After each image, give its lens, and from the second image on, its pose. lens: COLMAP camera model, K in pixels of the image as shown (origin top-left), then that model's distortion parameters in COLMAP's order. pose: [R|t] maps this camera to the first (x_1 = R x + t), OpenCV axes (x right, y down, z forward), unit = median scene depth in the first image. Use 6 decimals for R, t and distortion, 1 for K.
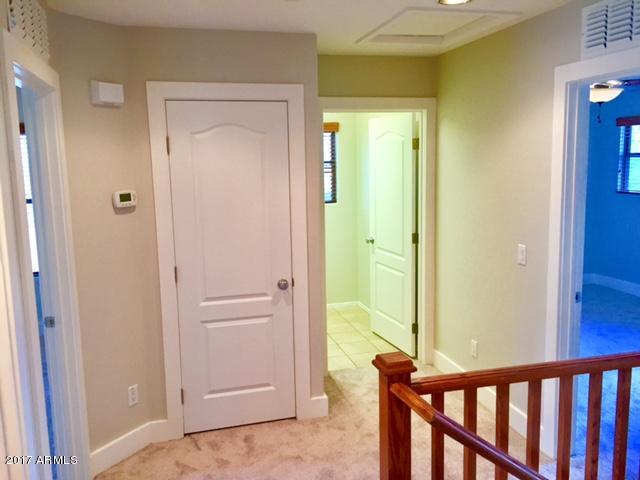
lens RADIAL K [[544.1, 0, 320.7], [0, 544.1, 239.4], [0, 0, 1]] dist [0.036883, -0.031109]
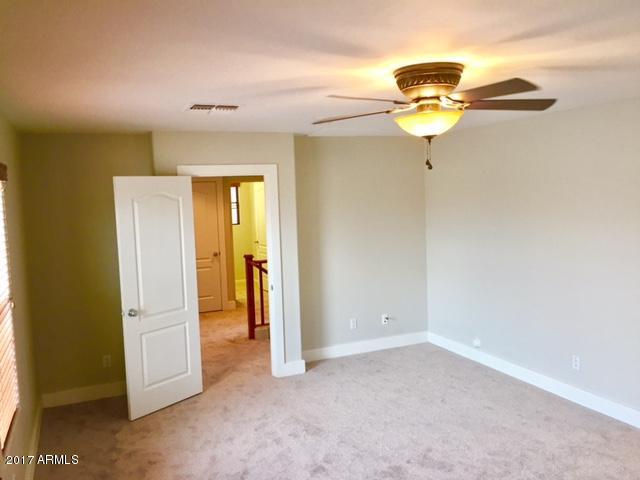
lens RADIAL K [[544.1, 0, 320.2], [0, 544.1, 238.5], [0, 0, 1]] dist [0.036883, -0.031109]
pose [[0.987162, -0.024796, 0.157786, 0.010875], [0.034280, 0.997747, -0.057668, 0.170029], [-0.156000, 0.062336, 0.985788, -1.516593]]
